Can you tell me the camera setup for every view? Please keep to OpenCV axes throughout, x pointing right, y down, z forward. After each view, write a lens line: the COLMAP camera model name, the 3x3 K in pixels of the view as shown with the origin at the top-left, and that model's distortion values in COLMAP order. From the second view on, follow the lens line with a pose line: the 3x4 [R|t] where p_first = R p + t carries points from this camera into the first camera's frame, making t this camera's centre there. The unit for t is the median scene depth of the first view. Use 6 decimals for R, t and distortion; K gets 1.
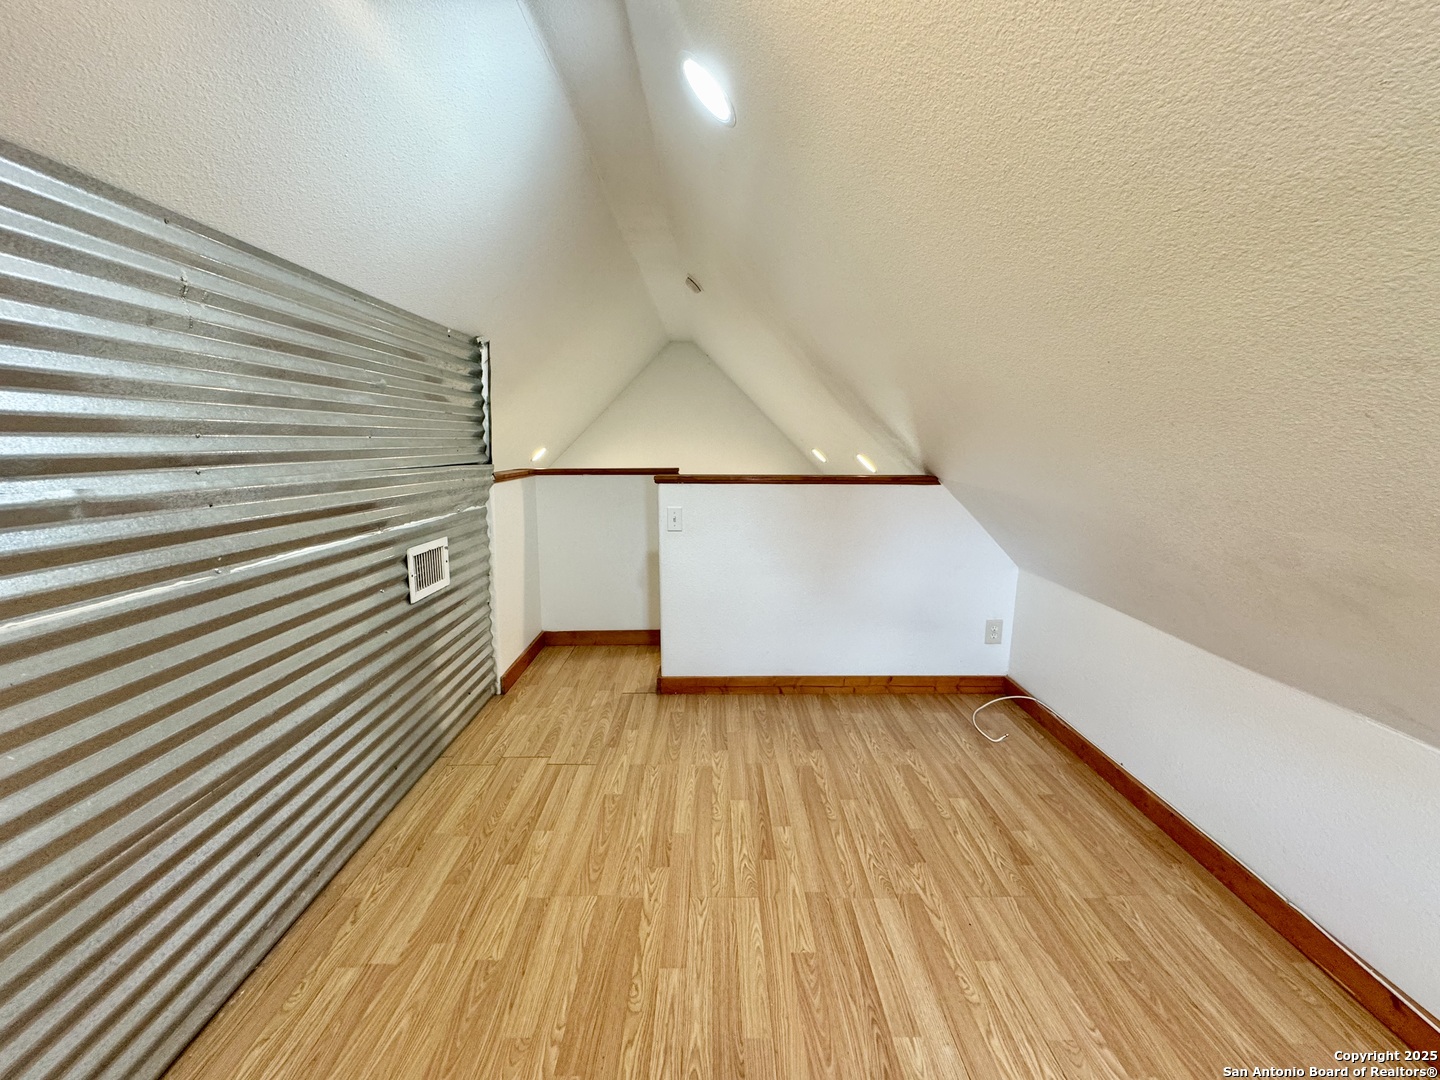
lens RADIAL K [[572.1, 0, 720.4], [0, 572.1, 540.0], [0, 0, 1]] dist [-0.003194, 0.000654]
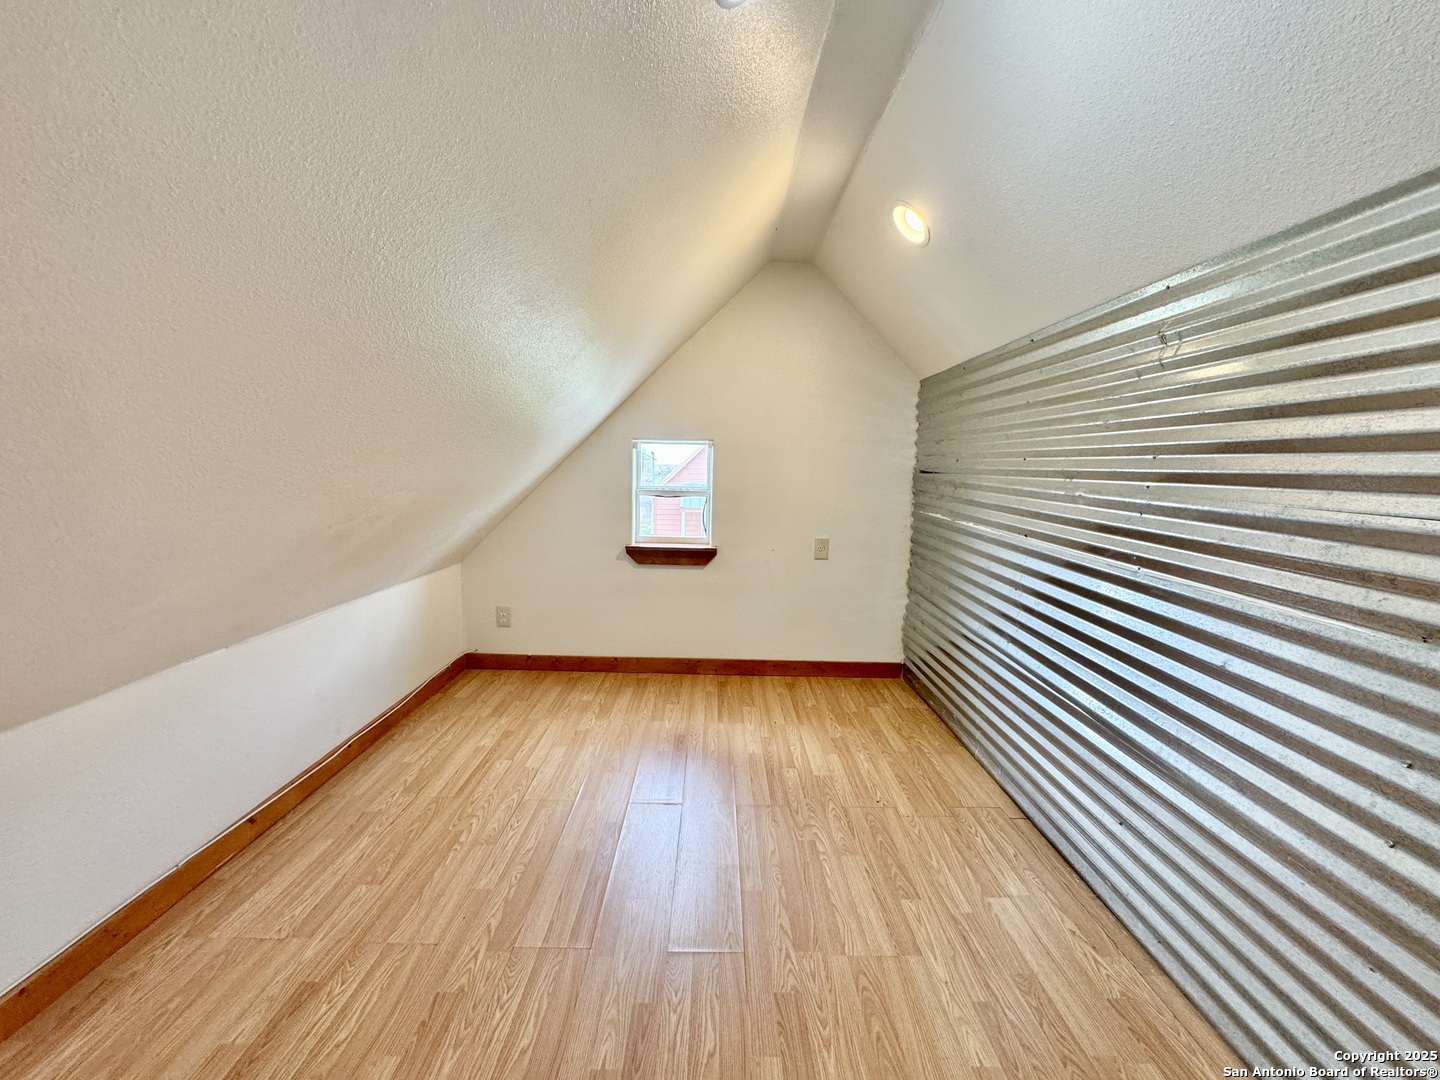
lens RADIAL K [[572.1, 0, 720.3], [0, 572.1, 540.1], [0, 0, 1]] dist [-0.003194, 0.000654]
pose [[-0.999588, -0.028310, 0.004637, -0.002165], [-0.025632, 0.953974, 0.298792, -0.285170], [-0.012882, 0.298550, -0.954307, 1.798632]]
